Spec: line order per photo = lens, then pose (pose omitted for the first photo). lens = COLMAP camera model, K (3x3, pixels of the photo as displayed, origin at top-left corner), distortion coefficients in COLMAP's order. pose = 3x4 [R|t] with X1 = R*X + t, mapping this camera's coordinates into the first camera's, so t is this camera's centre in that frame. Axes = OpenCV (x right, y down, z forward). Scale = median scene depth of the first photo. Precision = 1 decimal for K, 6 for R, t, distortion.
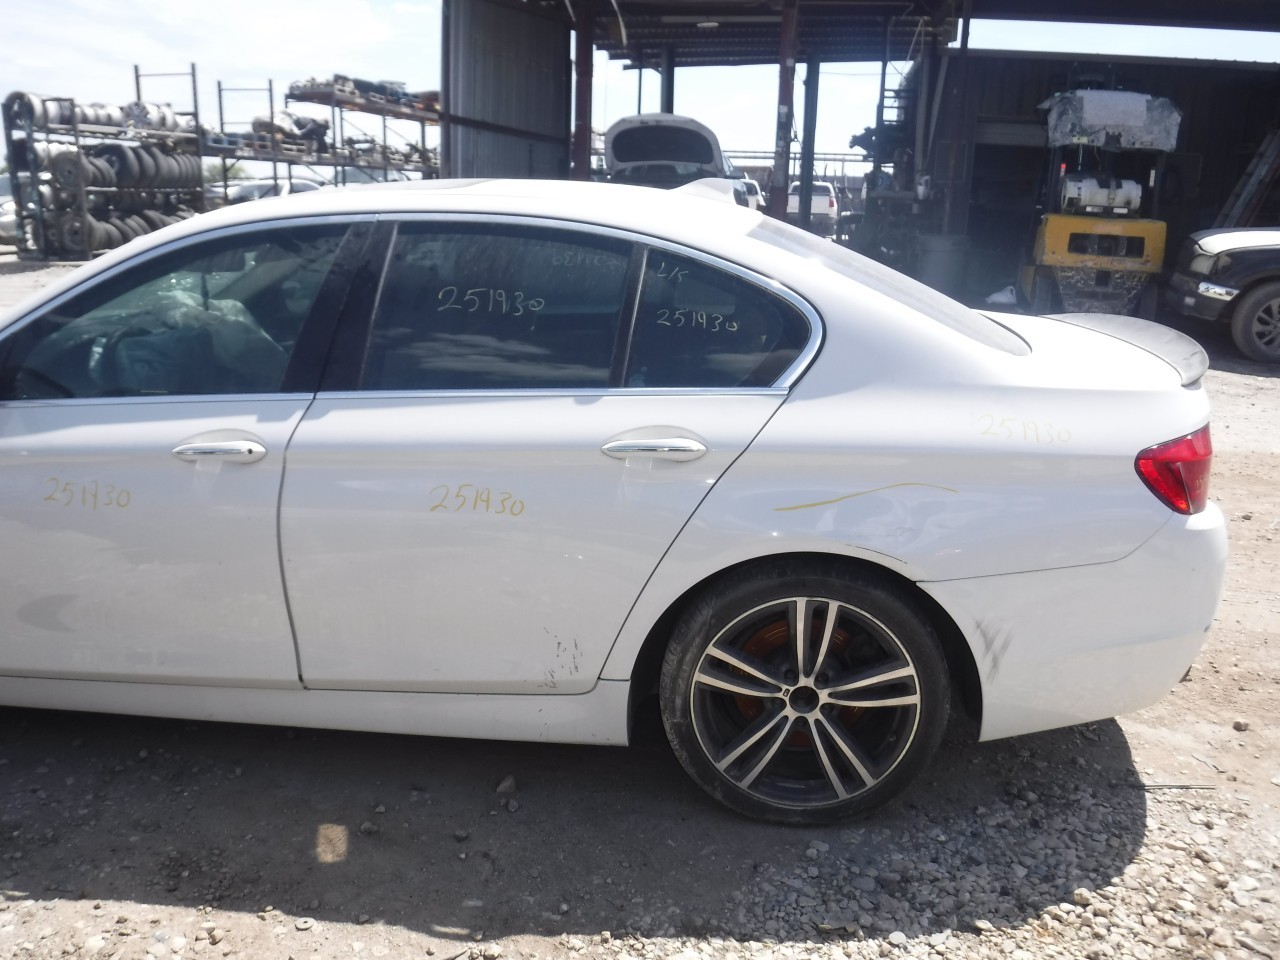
lens RADIAL K [[1049.2, 0, 639.2], [0, 1049.2, 477.9], [0, 0, 1]] dist [-0.087650, 0.019722]
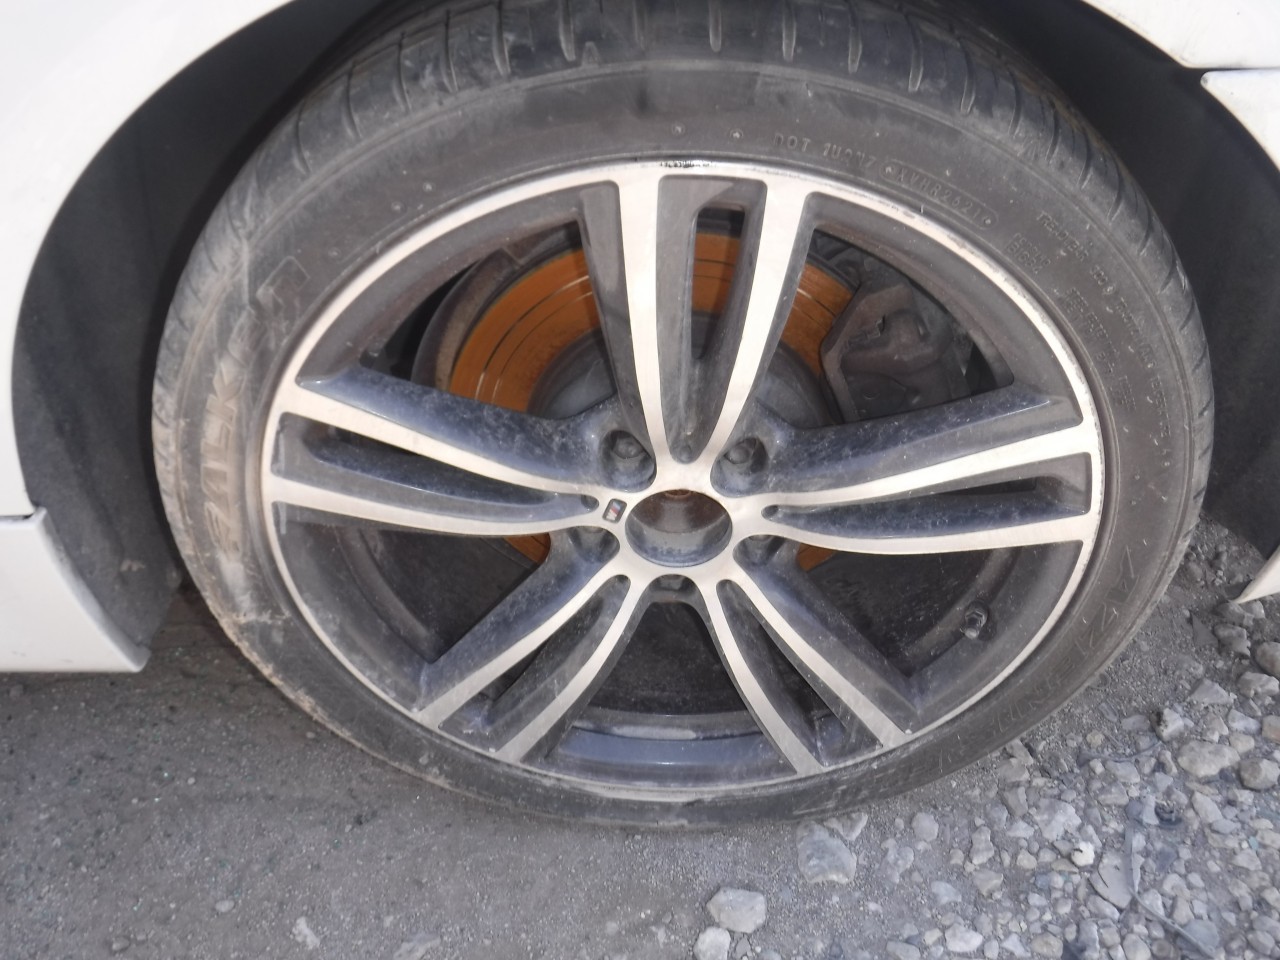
lens RADIAL K [[1049.2, 0, 649.8], [0, 1049.2, 488.3], [0, 0, 1]] dist [-0.087650, 0.019722]
pose [[0.996138, -0.073502, 0.048030, 0.137242], [0.043852, 0.890379, 0.453104, 0.073852], [-0.076069, -0.449247, 0.890163, 0.751839]]
